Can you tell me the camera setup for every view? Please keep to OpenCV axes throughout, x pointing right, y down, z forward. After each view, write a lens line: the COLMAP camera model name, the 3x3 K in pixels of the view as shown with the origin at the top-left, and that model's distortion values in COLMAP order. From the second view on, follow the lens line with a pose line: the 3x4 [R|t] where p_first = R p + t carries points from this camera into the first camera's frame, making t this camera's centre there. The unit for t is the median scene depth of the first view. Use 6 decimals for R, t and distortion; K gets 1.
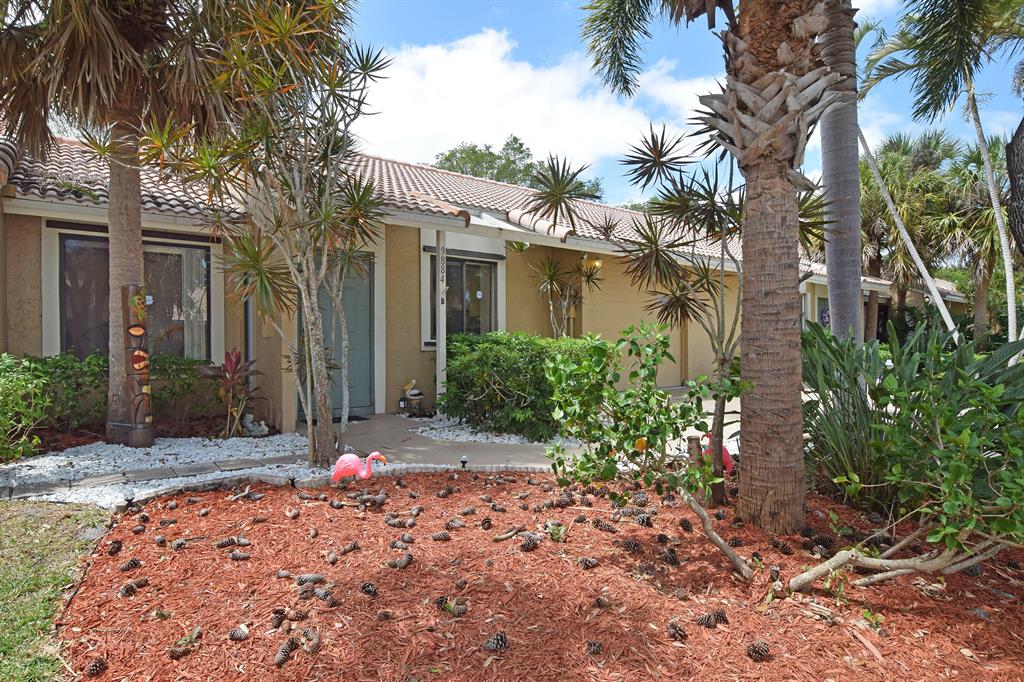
lens RADIAL K [[555.4, 0, 517.8], [0, 555.4, 354.5], [0, 0, 1]] dist [0.000418, -0.000498]
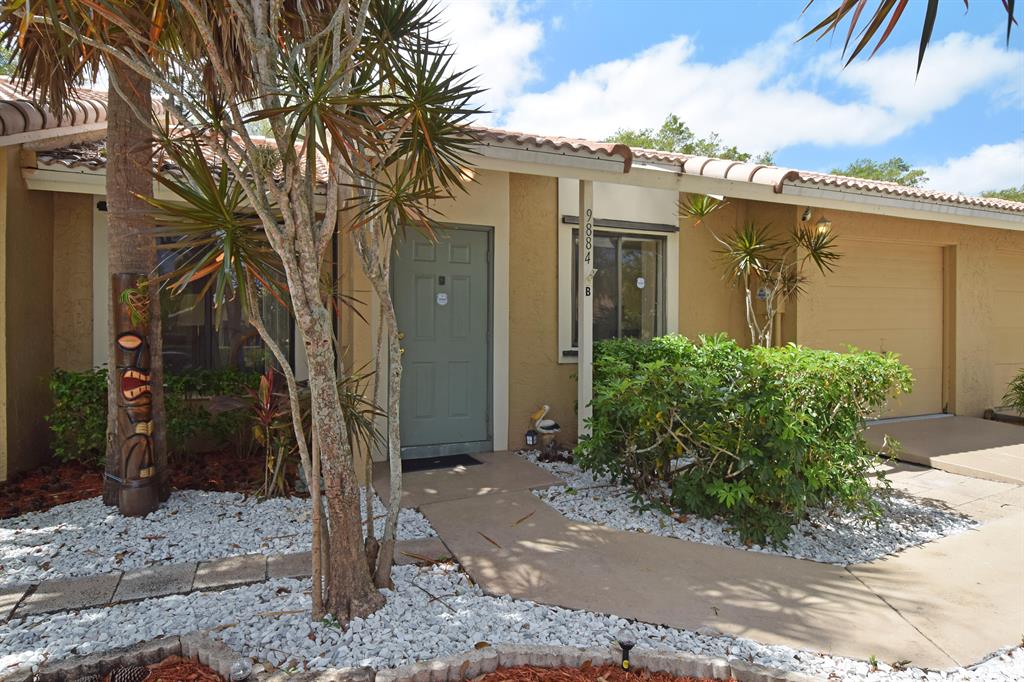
lens RADIAL K [[555.4, 0, 517.8], [0, 555.4, 354.5], [0, 0, 1]] dist [0.000418, -0.000498]
pose [[0.963787, 0.006458, -0.266596, -0.040235], [-0.005570, 0.999976, 0.004085, -0.023502], [0.266616, -0.002452, 0.963800, 0.351904]]
